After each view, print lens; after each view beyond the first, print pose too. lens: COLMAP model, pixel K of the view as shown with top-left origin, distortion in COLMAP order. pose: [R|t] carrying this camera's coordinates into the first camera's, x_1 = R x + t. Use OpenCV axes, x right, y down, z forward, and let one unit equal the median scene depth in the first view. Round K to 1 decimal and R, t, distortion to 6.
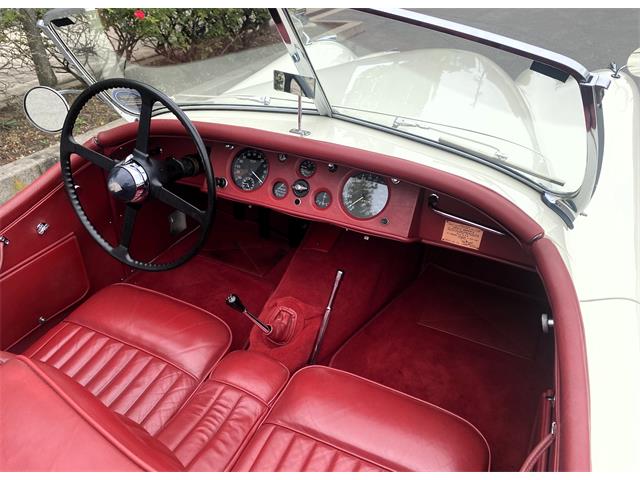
lens RADIAL K [[359.1, 0, 311.2], [0, 359.1, 240.0], [0, 0, 1]] dist [-0.002046, -0.000840]
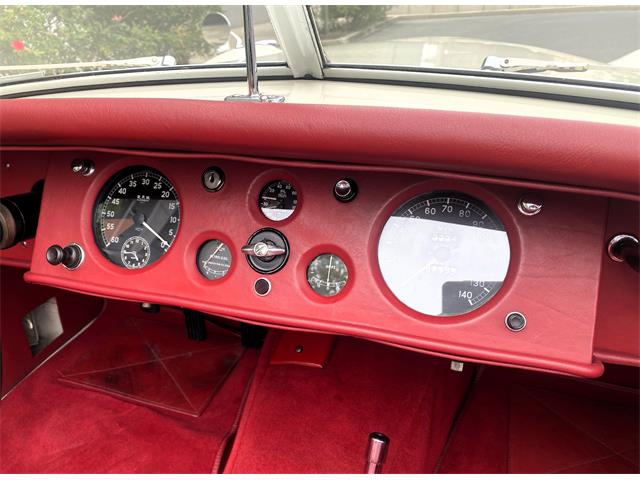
lens RADIAL K [[491.2, 0, 304.8], [0, 491.2, 251.1], [0, 0, 1]] dist [0.005736, 0.002764]
pose [[0.991114, -0.098809, 0.089053, -0.036439], [0.109292, 0.986523, -0.121765, -0.075167], [-0.075822, 0.130416, 0.988556, 0.469518]]
